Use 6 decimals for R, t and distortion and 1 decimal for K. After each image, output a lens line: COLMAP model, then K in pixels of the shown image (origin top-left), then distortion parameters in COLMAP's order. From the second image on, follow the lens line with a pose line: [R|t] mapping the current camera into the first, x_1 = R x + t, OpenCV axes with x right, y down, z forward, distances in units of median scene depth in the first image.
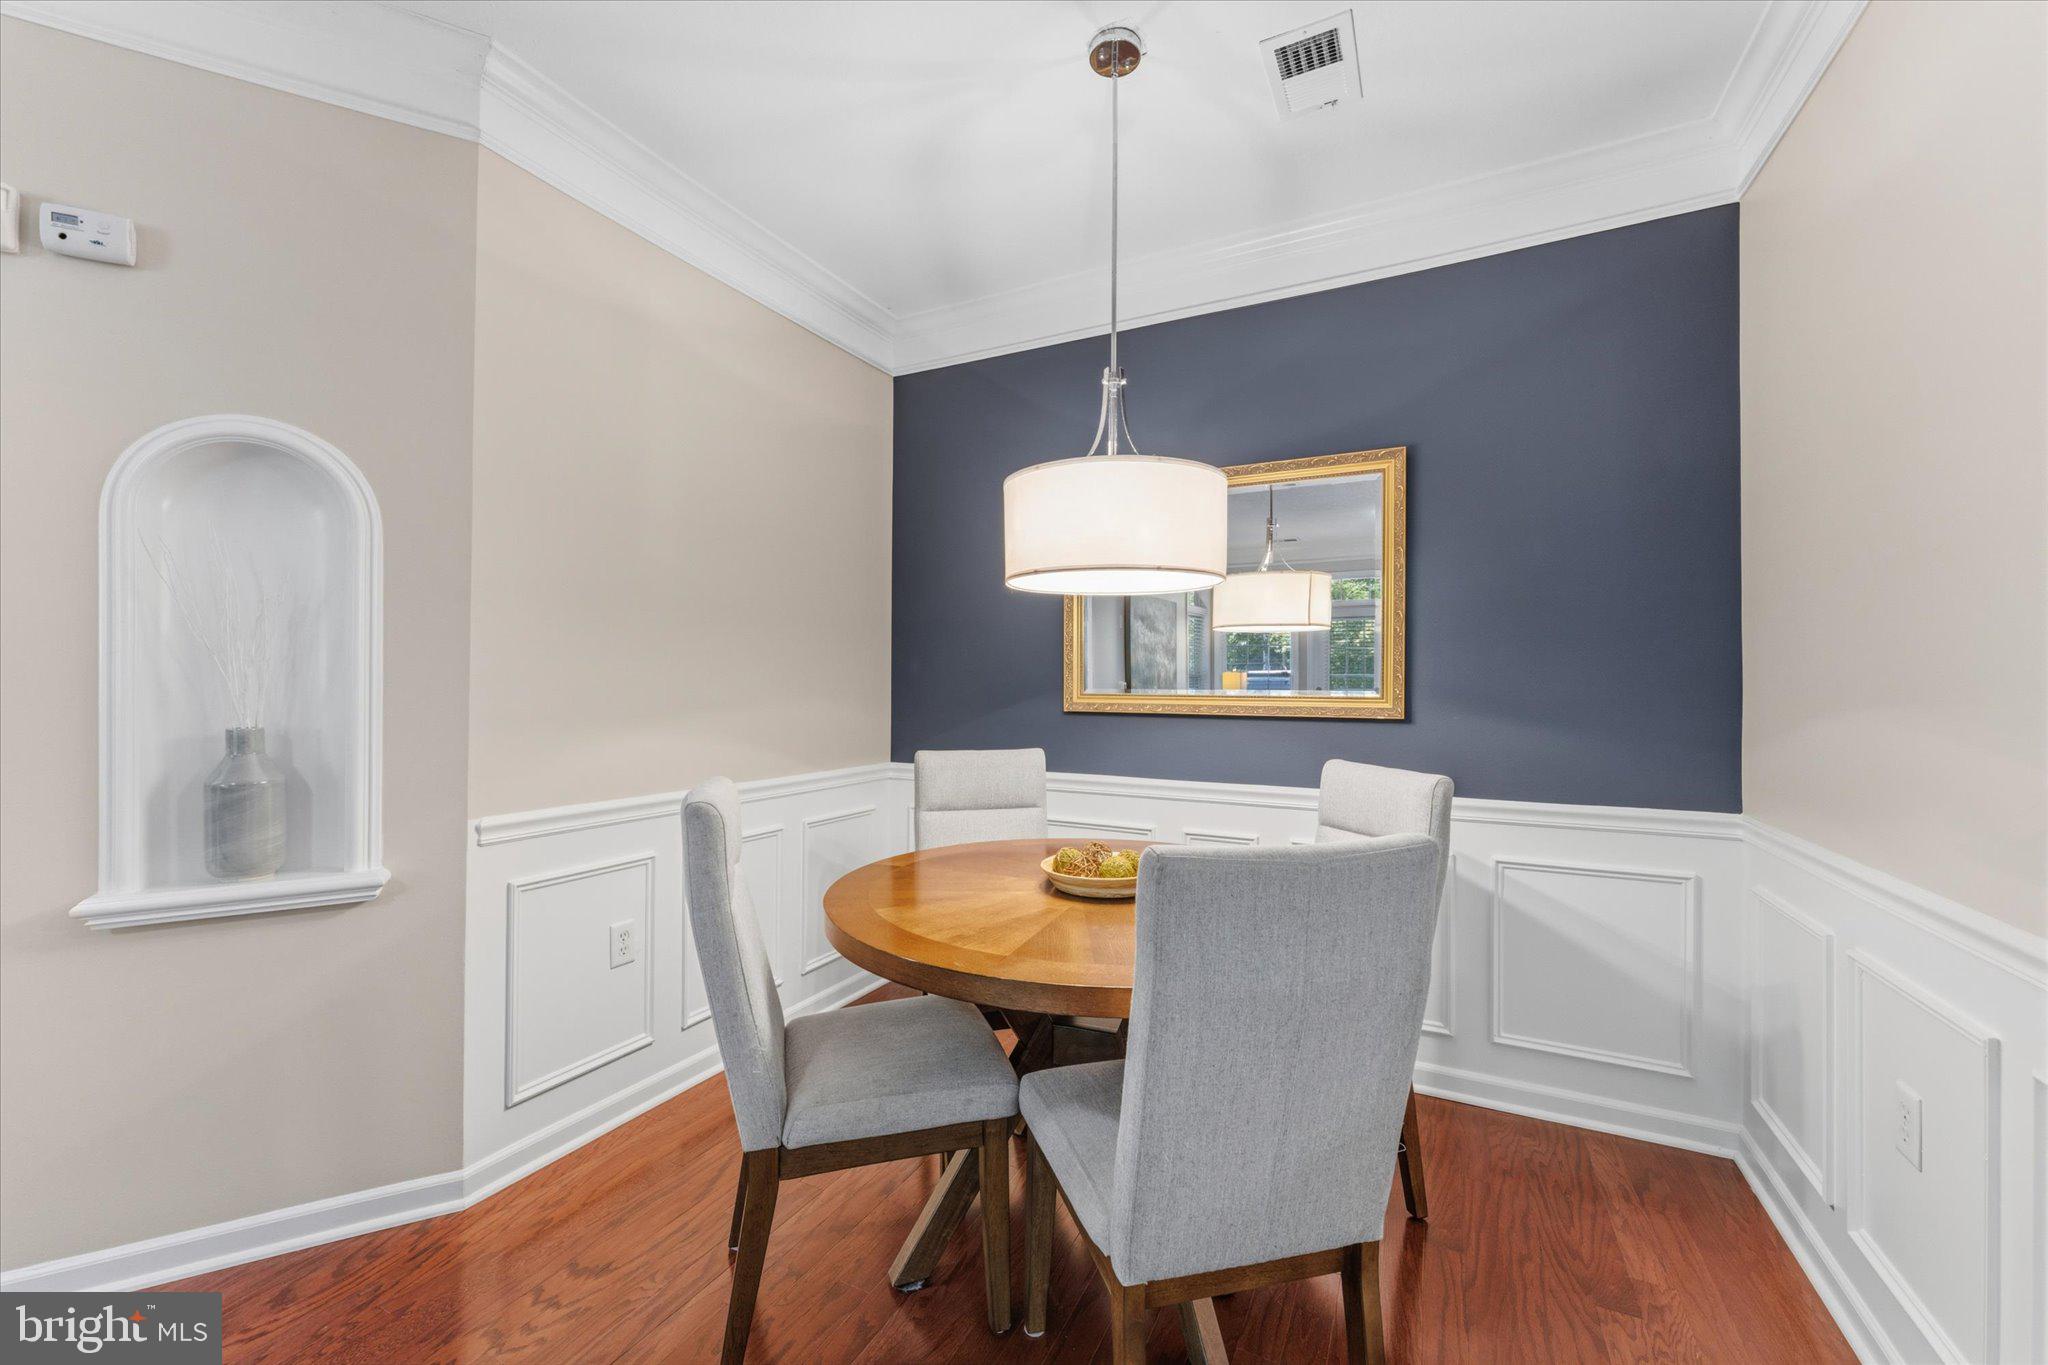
lens RADIAL K [[817.4, 0, 1018.5], [0, 817.4, 681.9], [0, 0, 1]] dist [0.000000, -0.000091]
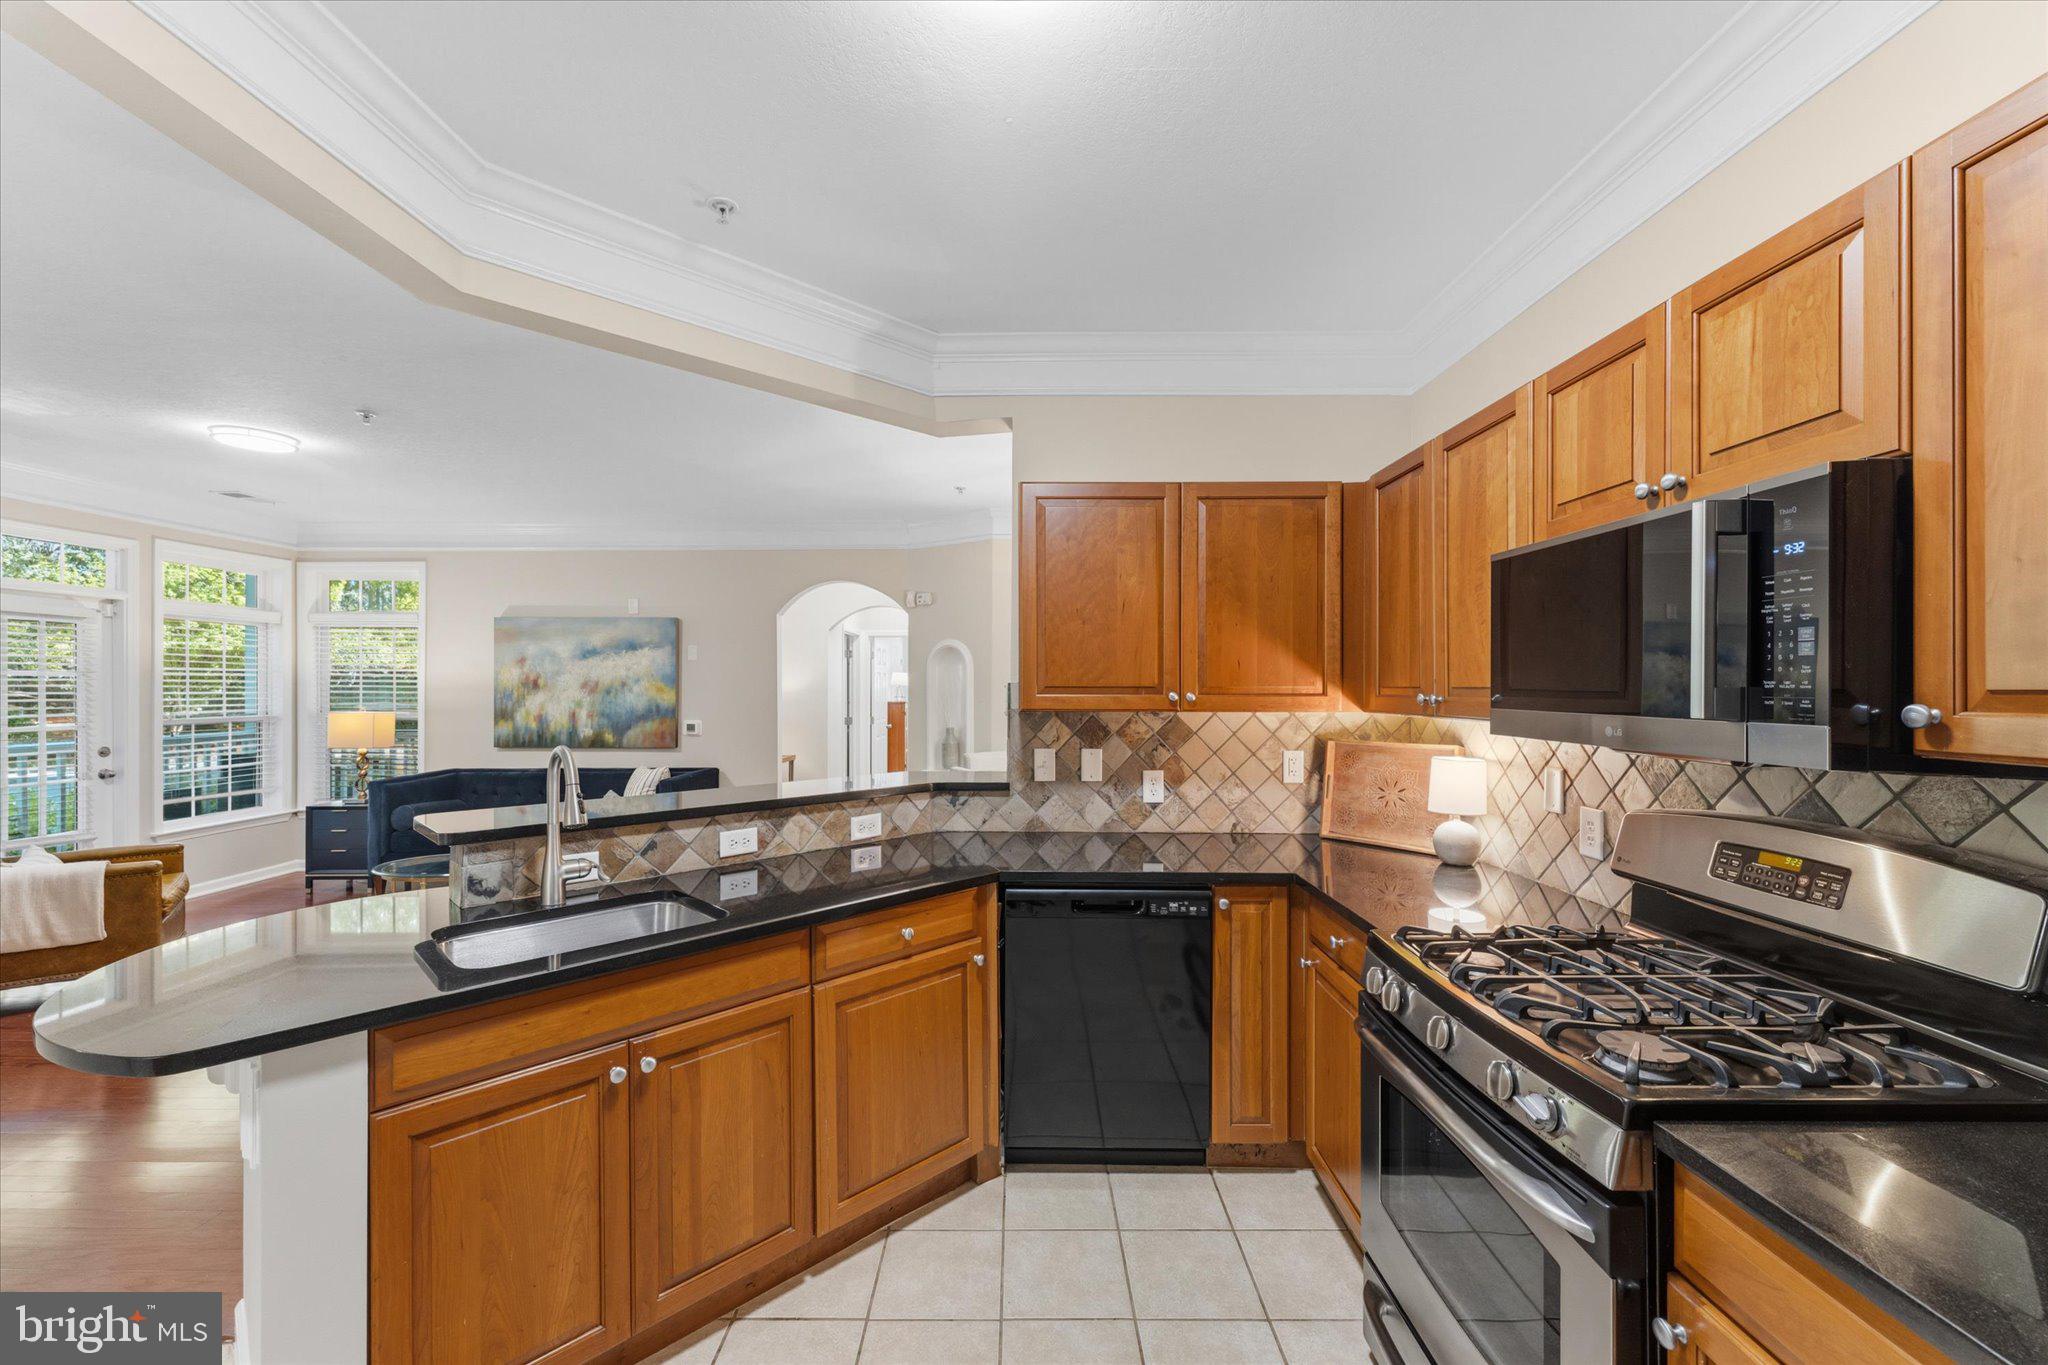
lens RADIAL K [[817.4, 0, 1018.5], [0, 817.4, 681.9], [0, 0, 1]] dist [0.000000, -0.000091]
pose [[0.457844, -0.009484, -0.888982, 2.326723], [0.003061, 0.999954, -0.009091, -0.106921], [0.889027, 0.001441, 0.457852, -0.355865]]
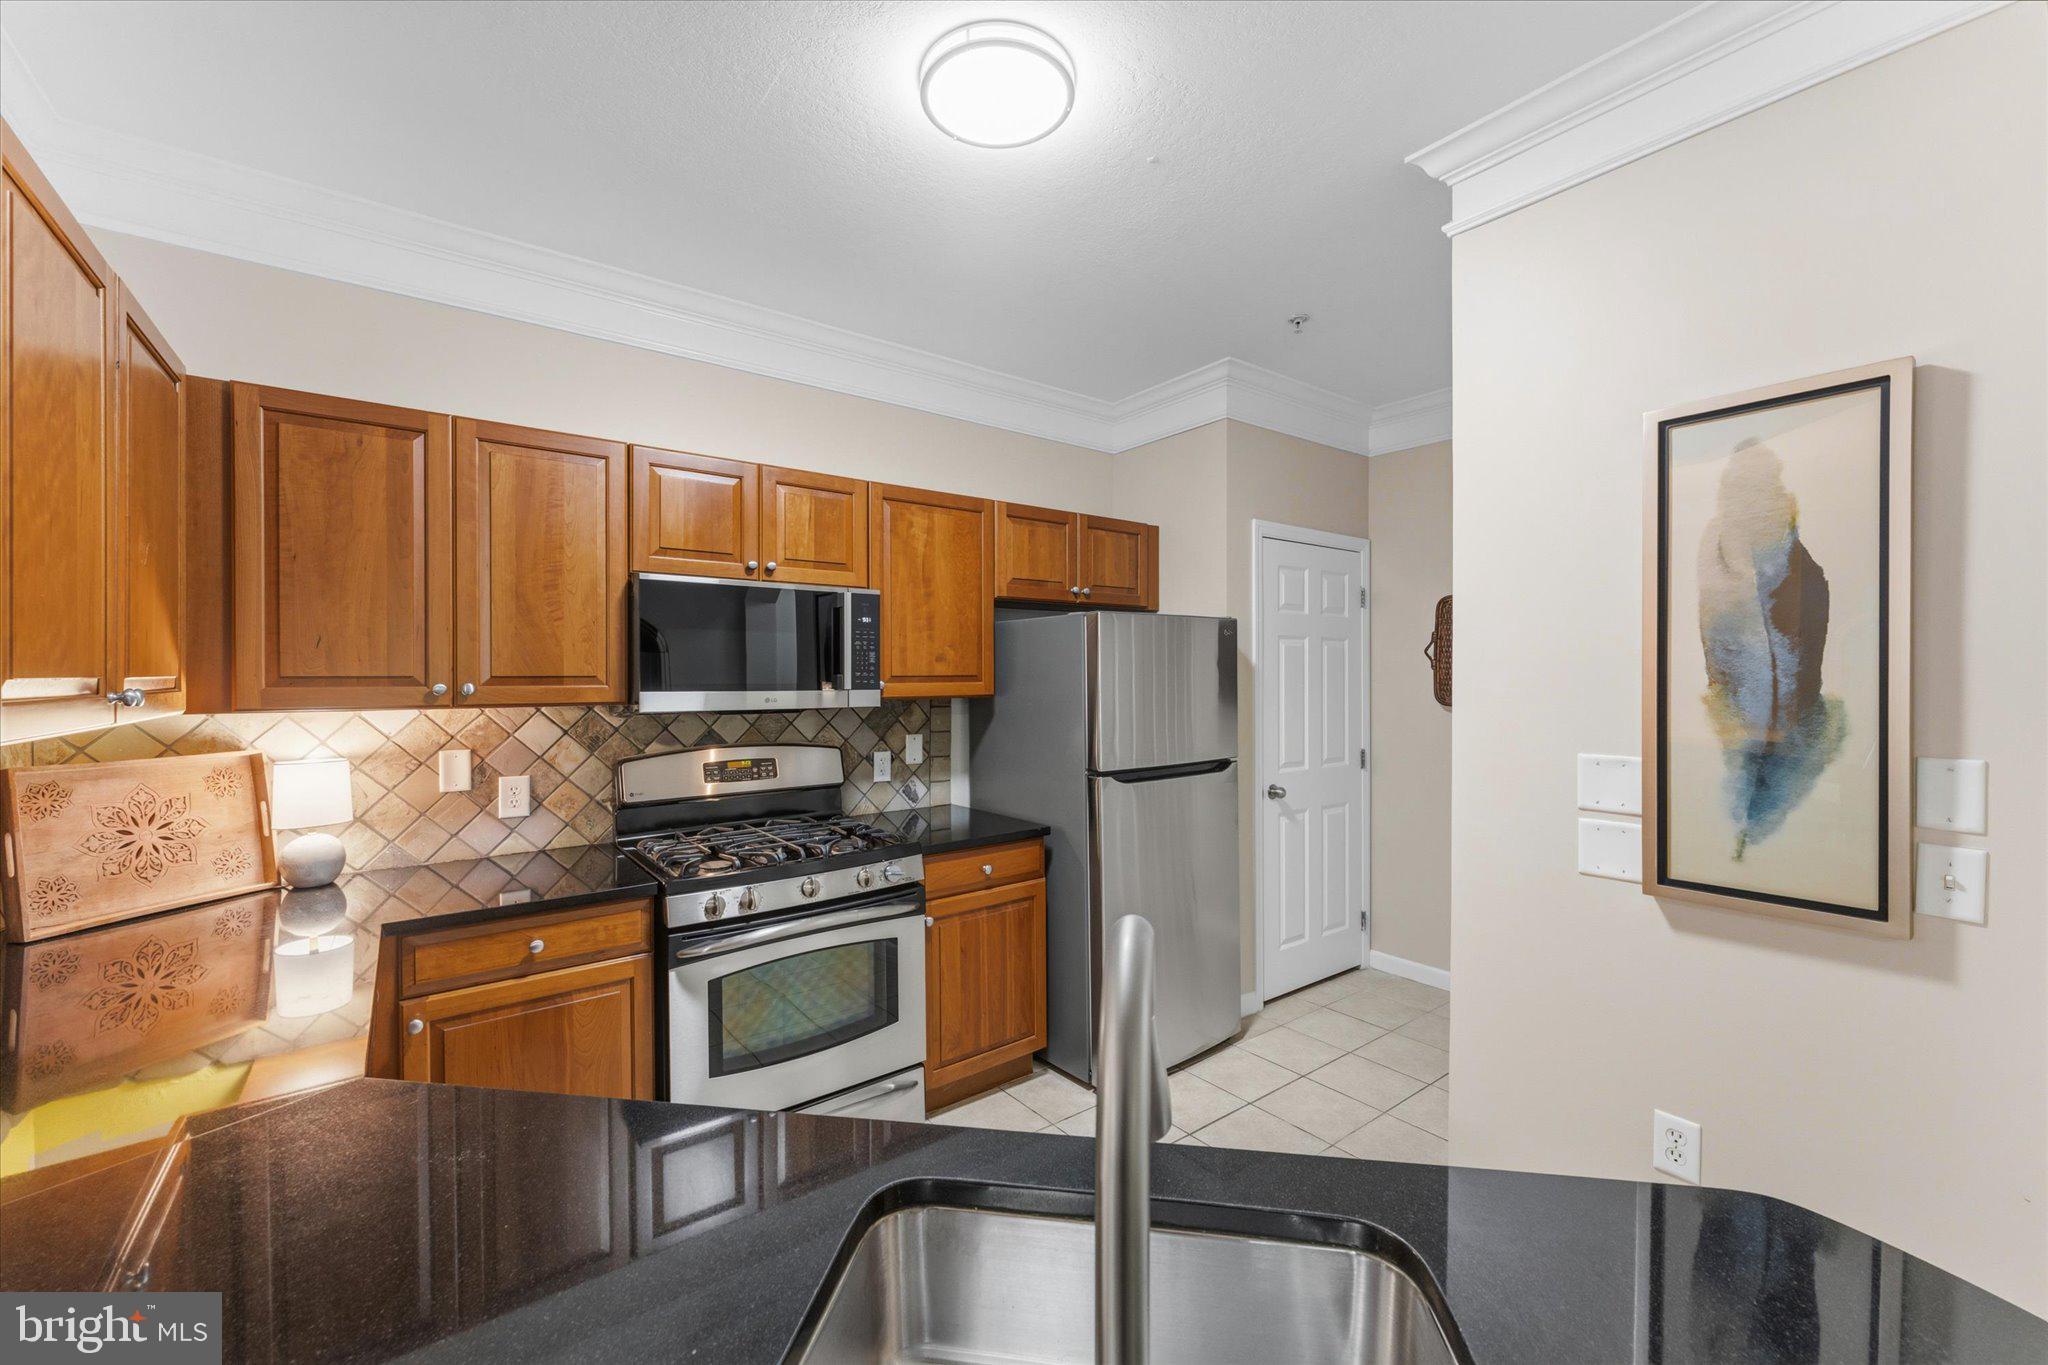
lens RADIAL K [[813.5, 0, 1021.2], [0, 813.5, 678.6], [0, 0, 1]] dist [0.000579, 0.000123]
pose [[0.428637, -0.010879, 0.903411, 0.773360], [0.001645, 0.999935, 0.011261, -0.117036], [-0.903475, -0.003341, 0.428627, -0.480661]]
